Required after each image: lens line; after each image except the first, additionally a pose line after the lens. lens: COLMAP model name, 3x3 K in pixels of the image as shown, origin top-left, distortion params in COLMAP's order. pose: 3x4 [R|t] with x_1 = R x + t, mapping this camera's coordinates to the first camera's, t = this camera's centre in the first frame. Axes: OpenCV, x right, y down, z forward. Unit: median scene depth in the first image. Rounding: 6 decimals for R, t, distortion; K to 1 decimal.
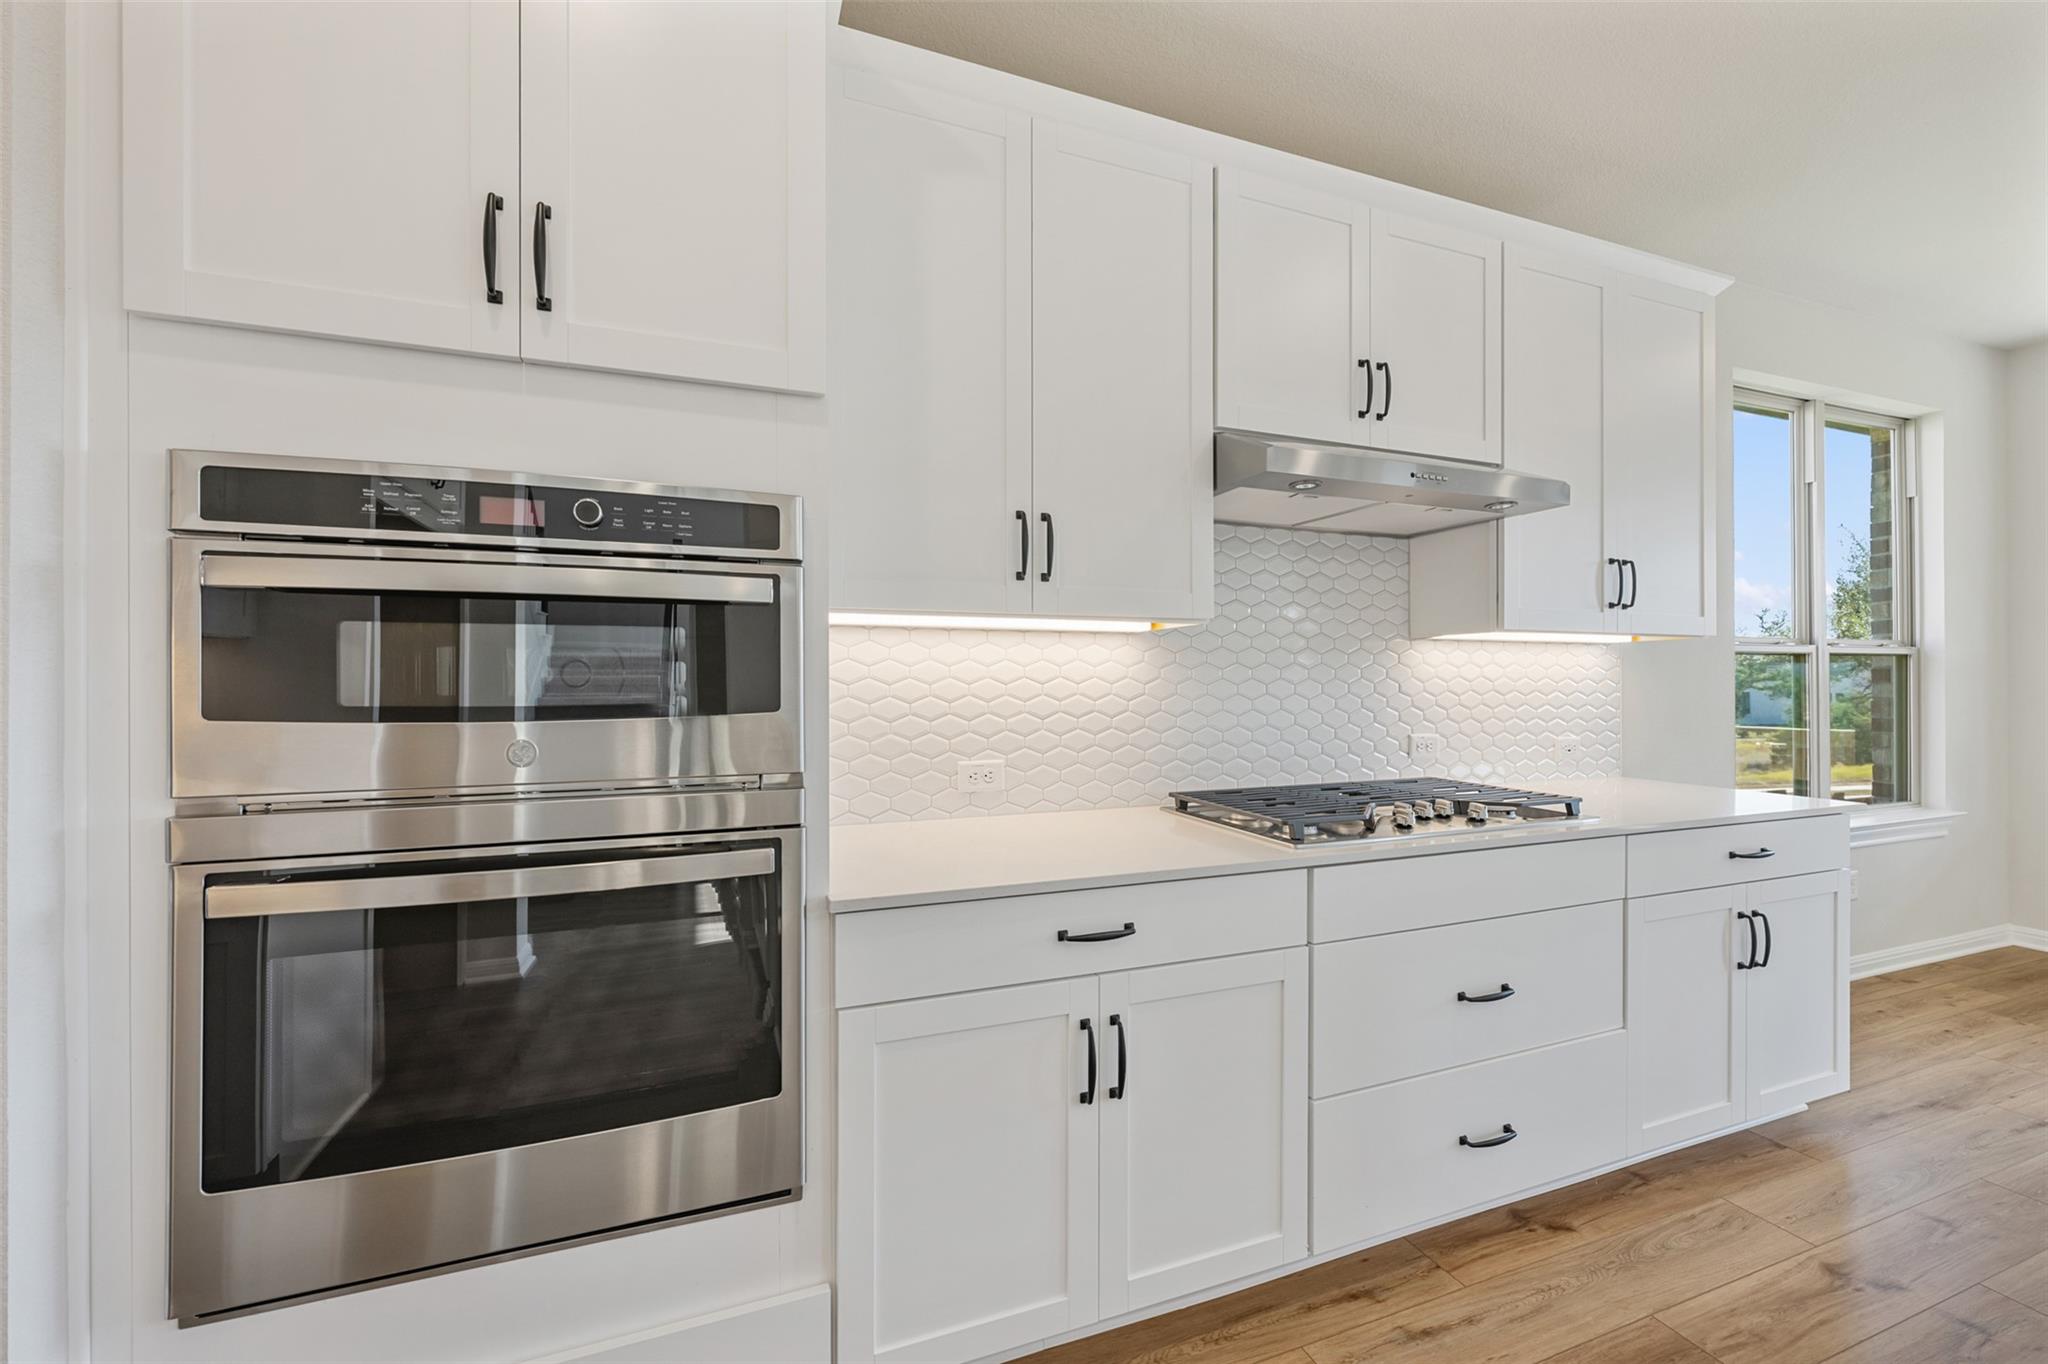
lens RADIAL K [[807.5, 0, 1019.5], [0, 807.5, 685.1], [0, 0, 1]] dist [-0.002398, -0.000146]
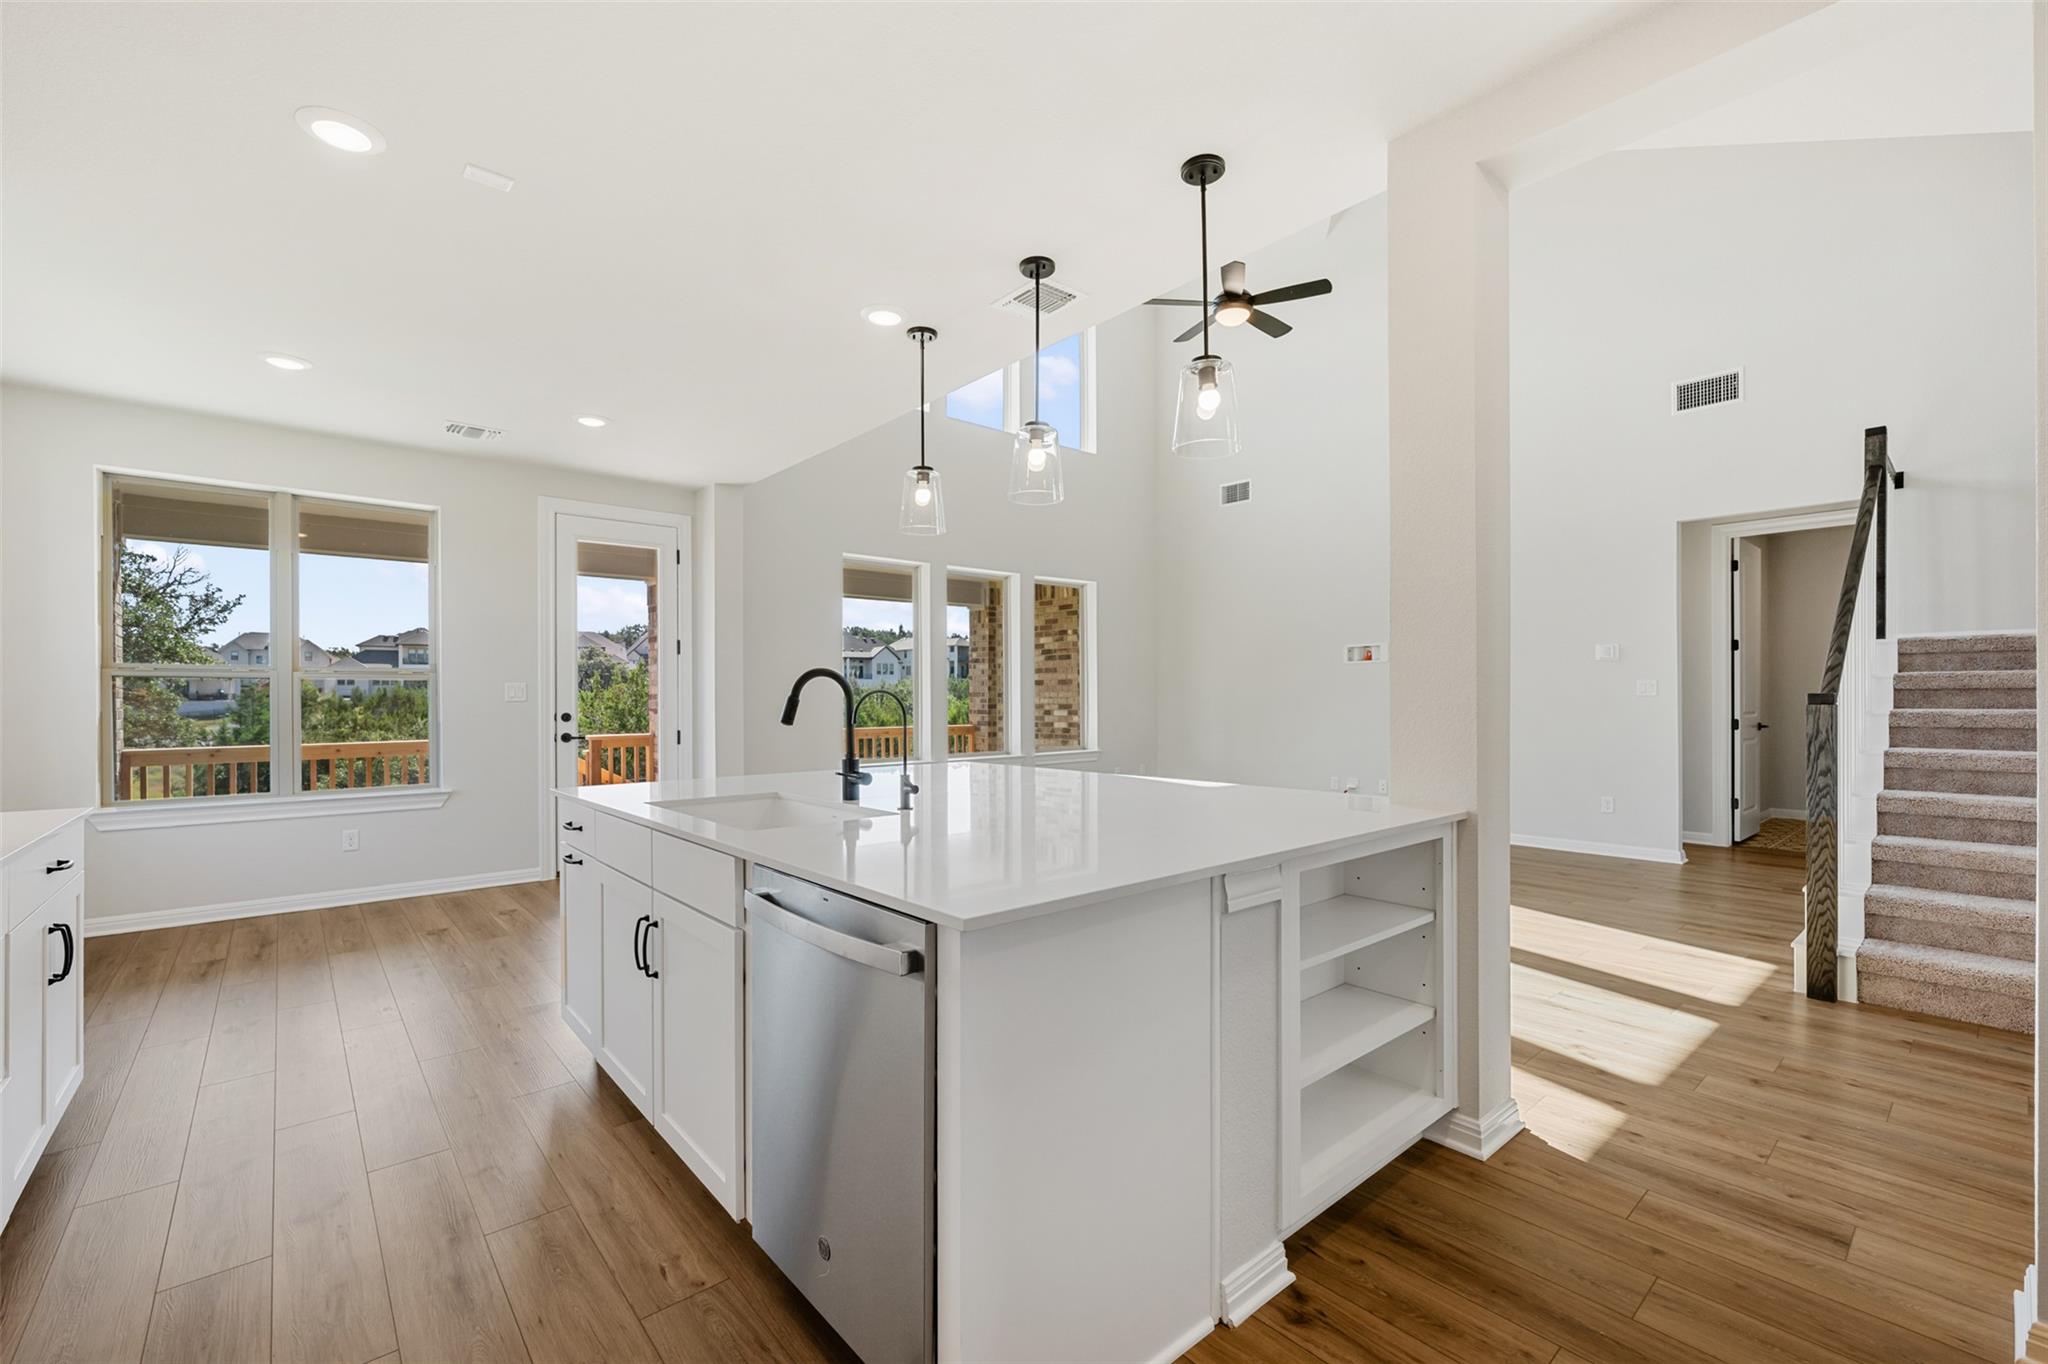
lens RADIAL K [[857.7, 0, 1016.2], [0, 857.7, 696.8], [0, 0, 1]] dist [-0.000835, -0.000080]
pose [[-0.345612, 0.004286, 0.938368, -0.638123], [0.003861, 0.999988, -0.003146, 0.008400], [-0.938369, 0.002536, -0.345625, 0.315827]]
